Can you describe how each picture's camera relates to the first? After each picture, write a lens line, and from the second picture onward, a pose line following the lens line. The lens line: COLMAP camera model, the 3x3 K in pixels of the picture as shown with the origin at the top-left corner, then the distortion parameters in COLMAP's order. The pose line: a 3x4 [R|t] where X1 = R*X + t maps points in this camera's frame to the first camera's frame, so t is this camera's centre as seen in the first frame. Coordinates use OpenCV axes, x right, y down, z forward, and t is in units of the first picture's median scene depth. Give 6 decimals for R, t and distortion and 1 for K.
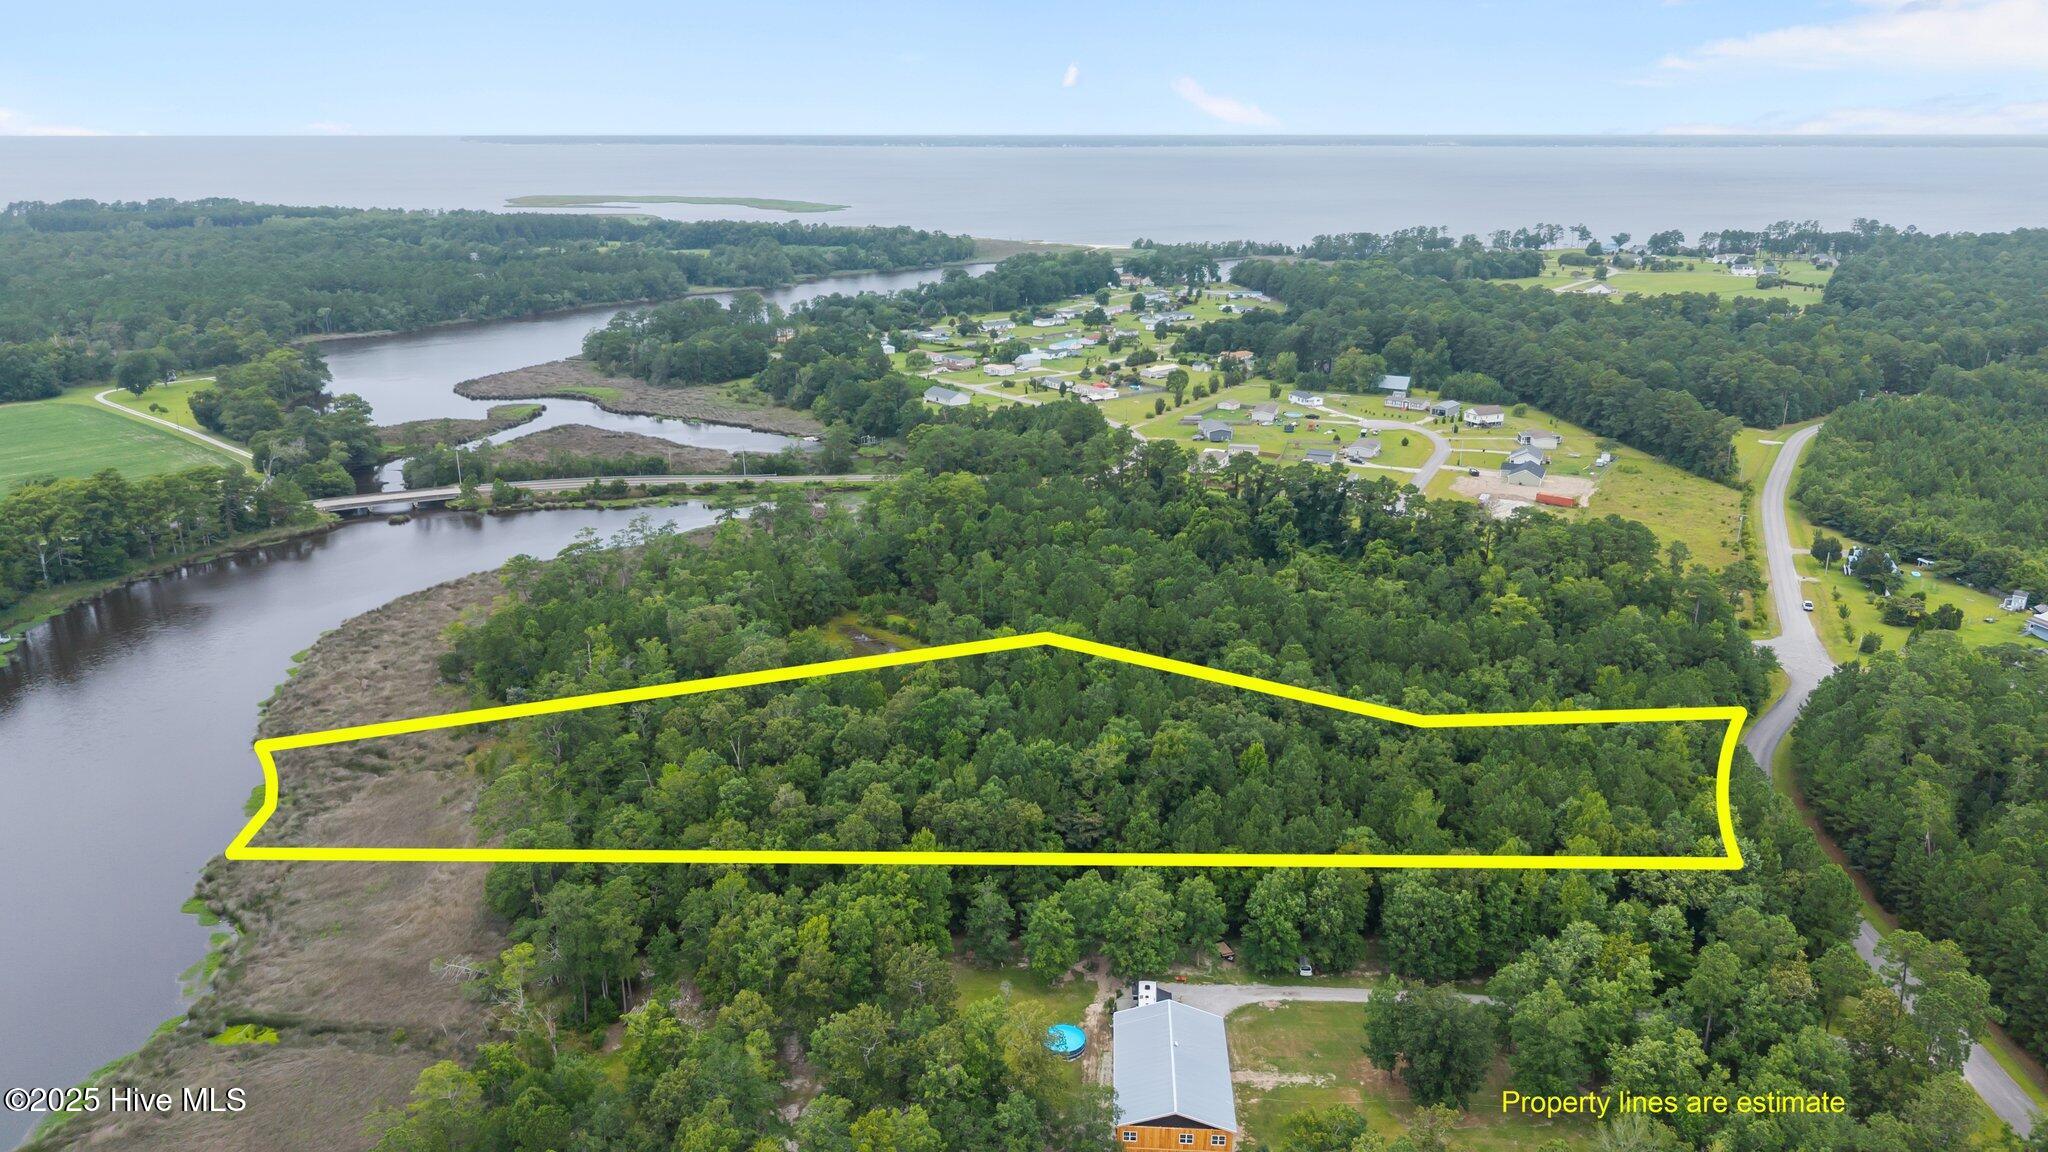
lens RADIAL K [[1440.1, 0, 1013.8], [0, 1440.1, 581.8], [0, 0, 1]] dist [0.025931, -0.026397]
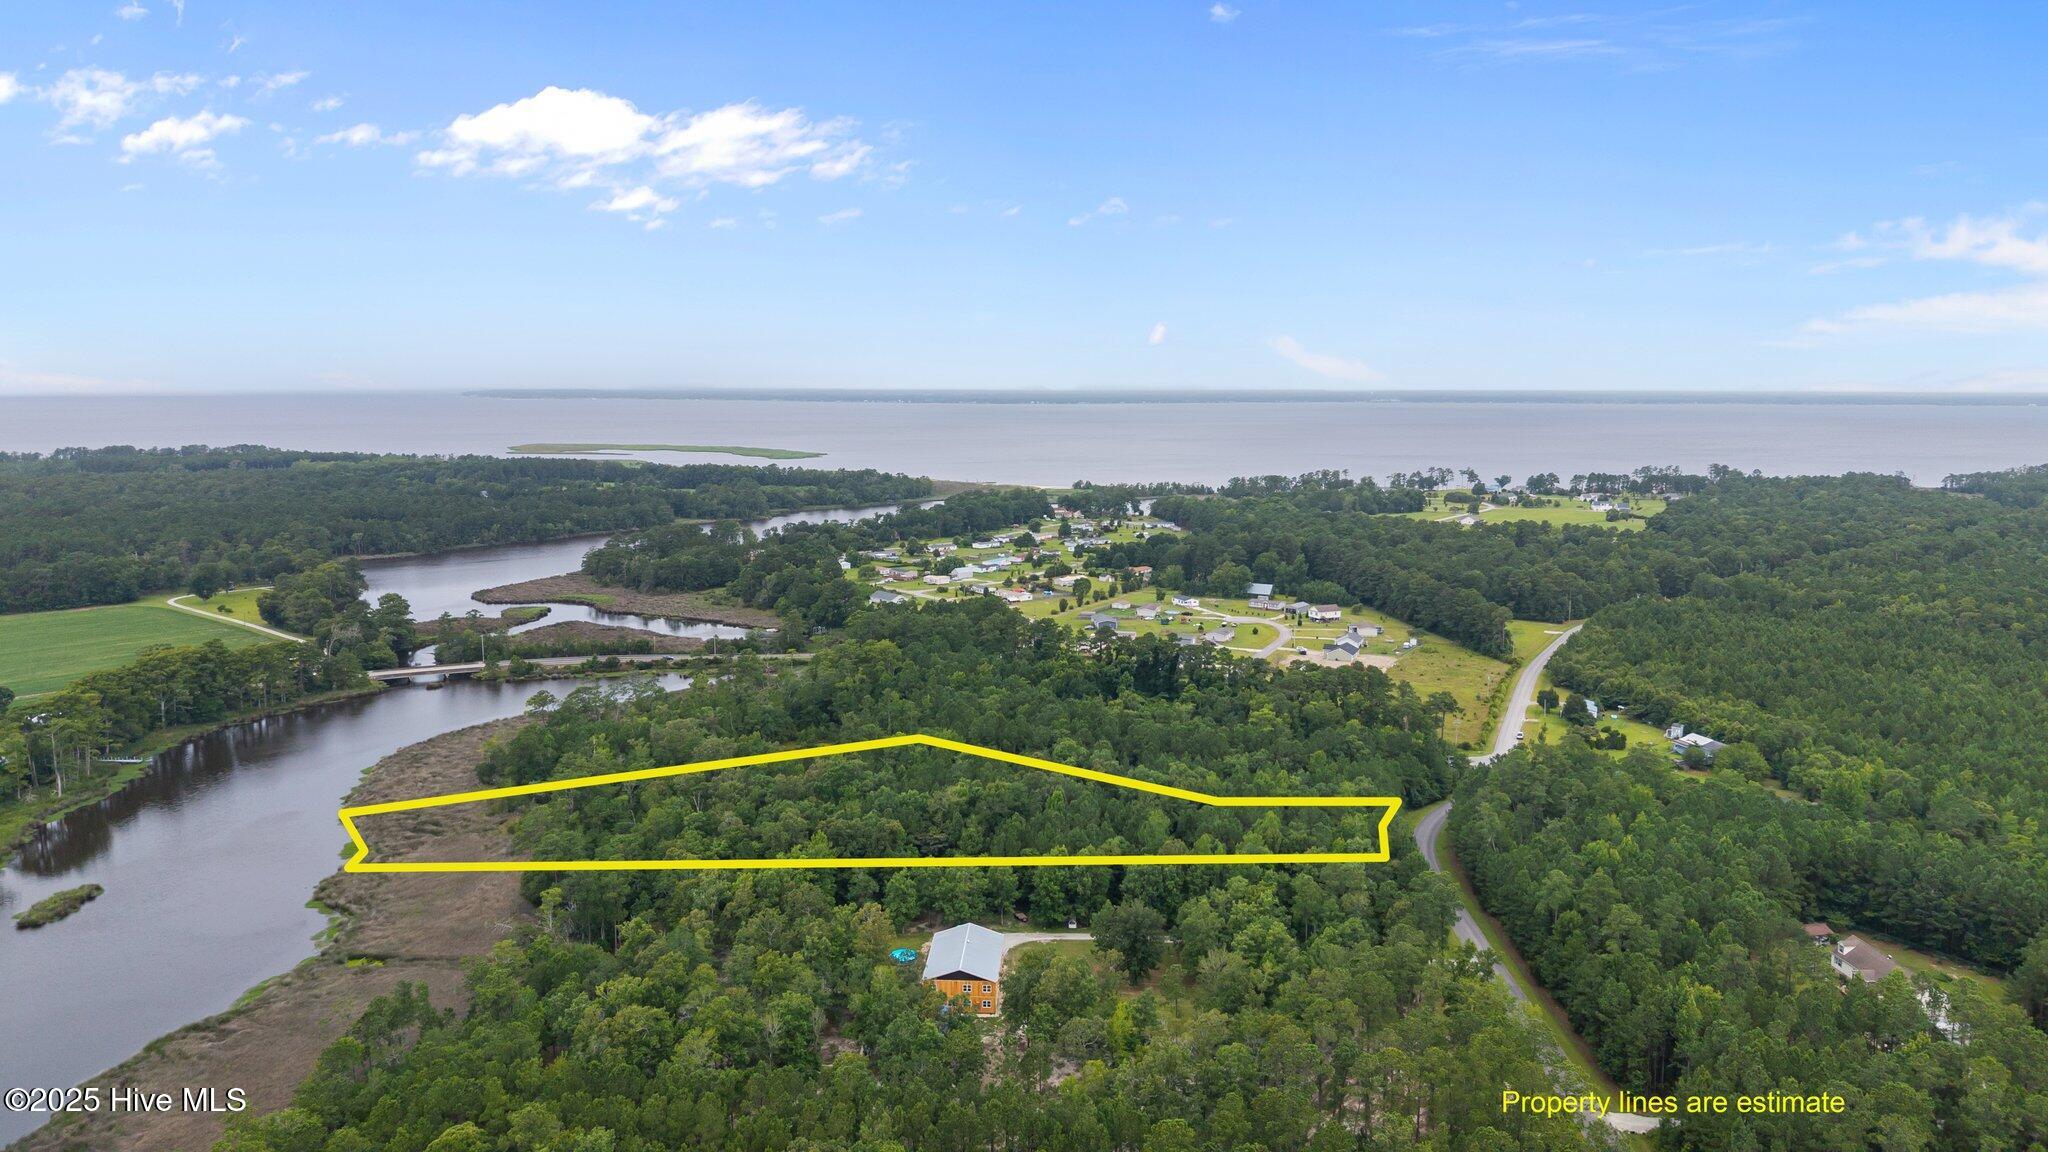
lens RADIAL K [[1440.1, 0, 1024.8], [0, 1440.1, 573.3], [0, 0, 1]] dist [0.025931, -0.026397]
pose [[0.999777, 0.000033, 0.021133, 0.052655], [0.003640, 0.984783, -0.173753, 0.073965], [-0.020817, 0.173791, 0.984562, -0.235220]]
